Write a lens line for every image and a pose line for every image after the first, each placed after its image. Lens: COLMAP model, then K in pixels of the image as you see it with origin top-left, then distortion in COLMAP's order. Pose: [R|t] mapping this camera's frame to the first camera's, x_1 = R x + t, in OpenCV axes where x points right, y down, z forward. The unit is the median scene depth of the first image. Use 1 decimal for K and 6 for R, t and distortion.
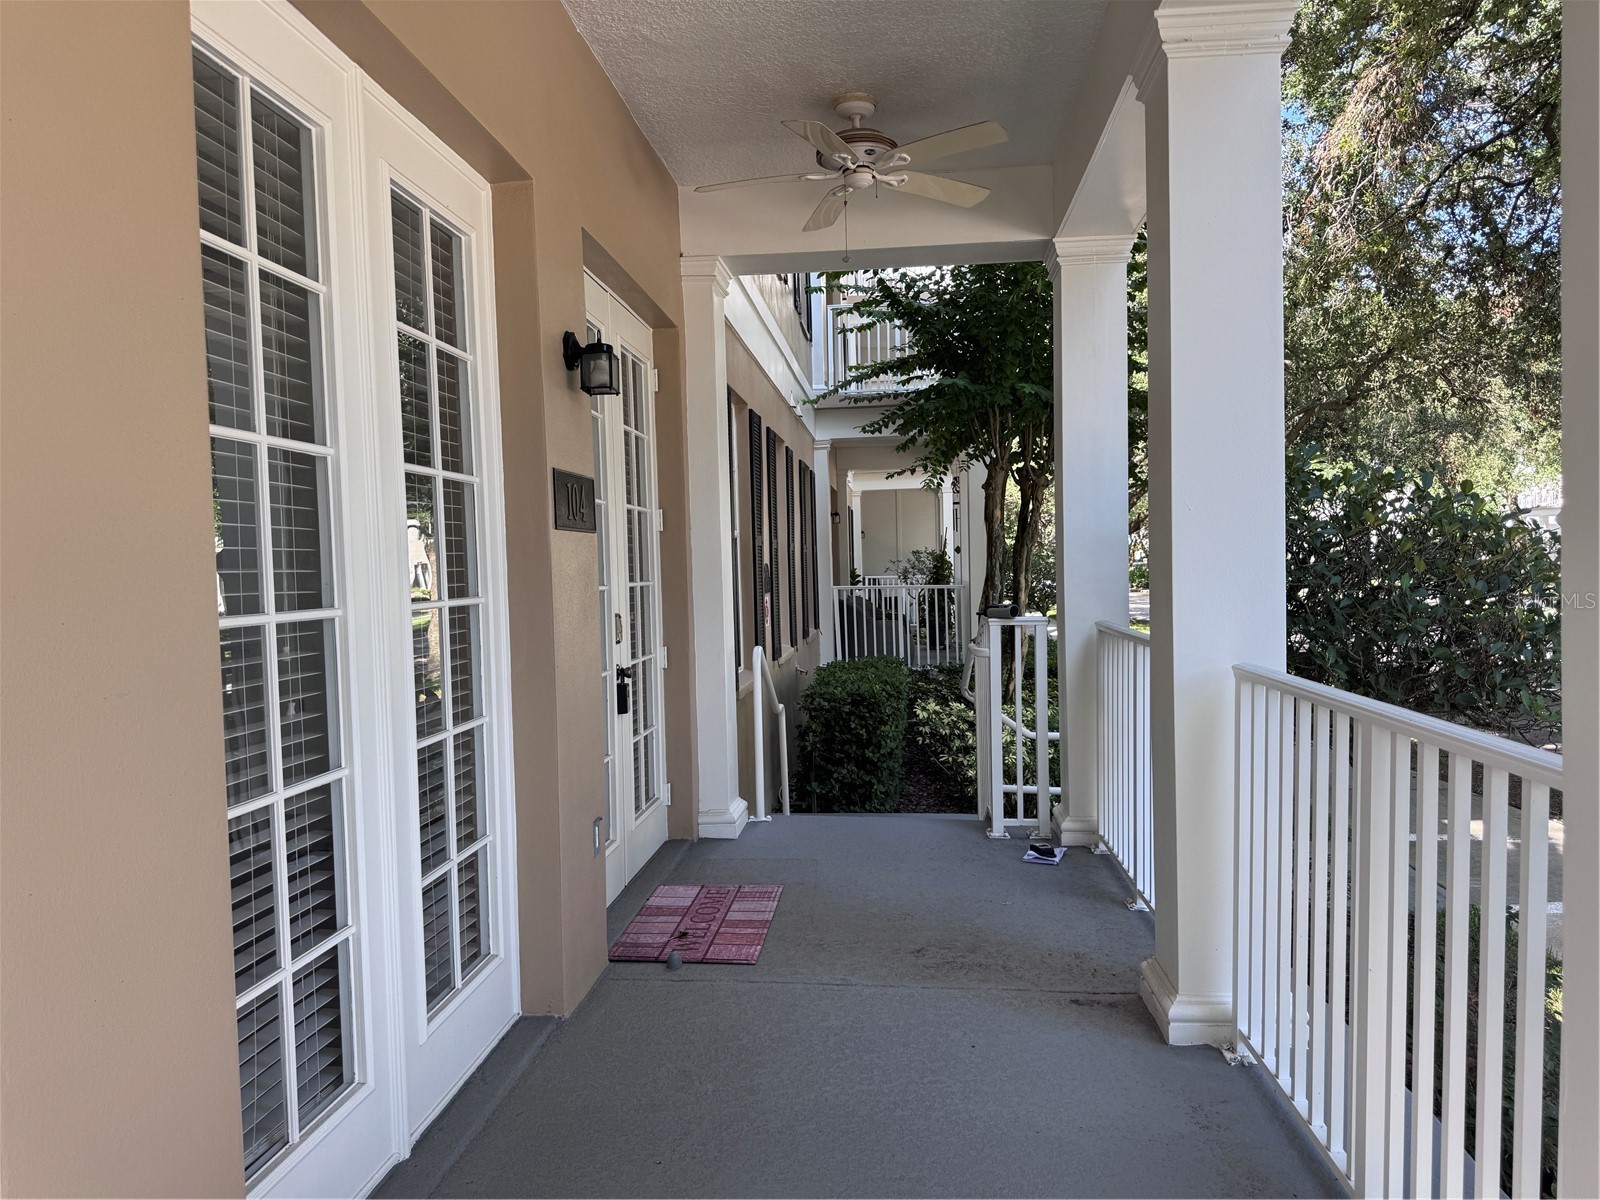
lens RADIAL K [[1135.1, 0, 801.9], [0, 1135.1, 605.5], [0, 0, 1]] dist [0.060580, -0.085665]
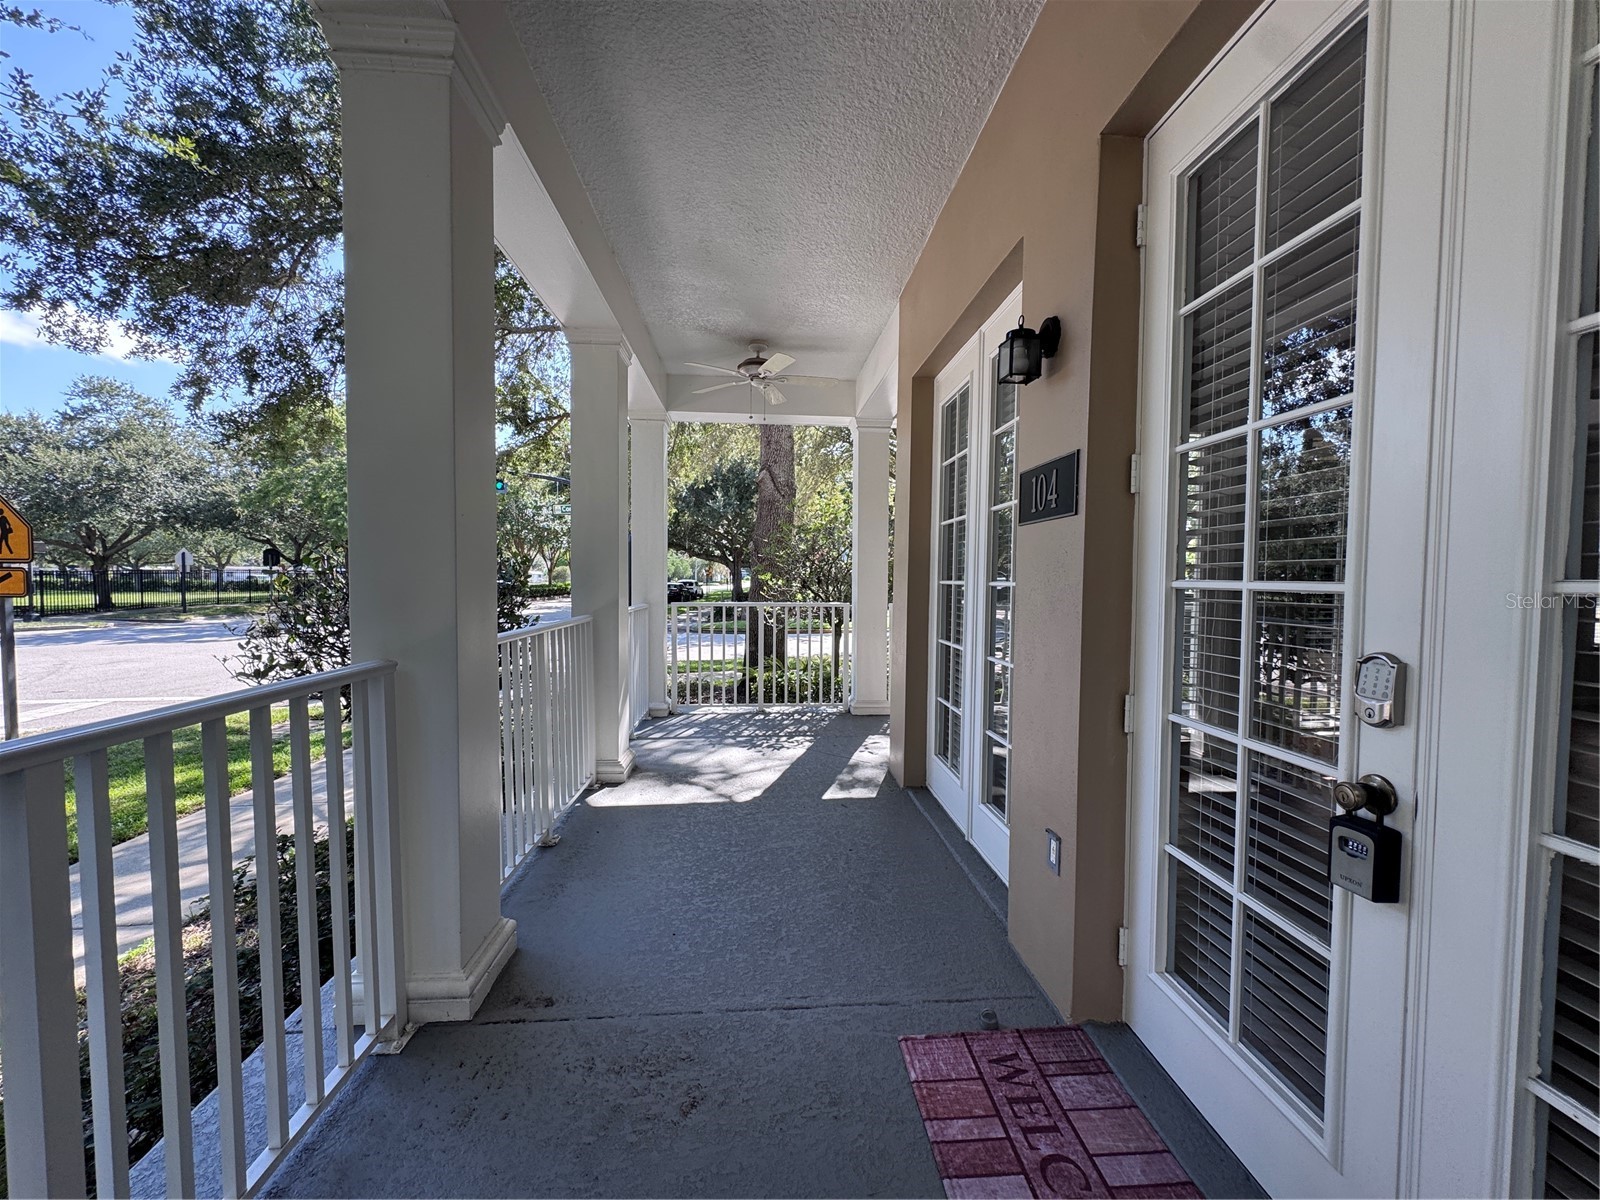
lens RADIAL K [[637.4, 0, 796.4], [0, 637.4, 604.5], [0, 0, 1]] dist [-0.000935, -0.000452]
pose [[-0.987642, 0.030863, -0.153660, 0.093317], [0.017773, 0.996150, 0.085841, -0.039475], [0.155718, 0.082049, -0.984388, 1.420577]]
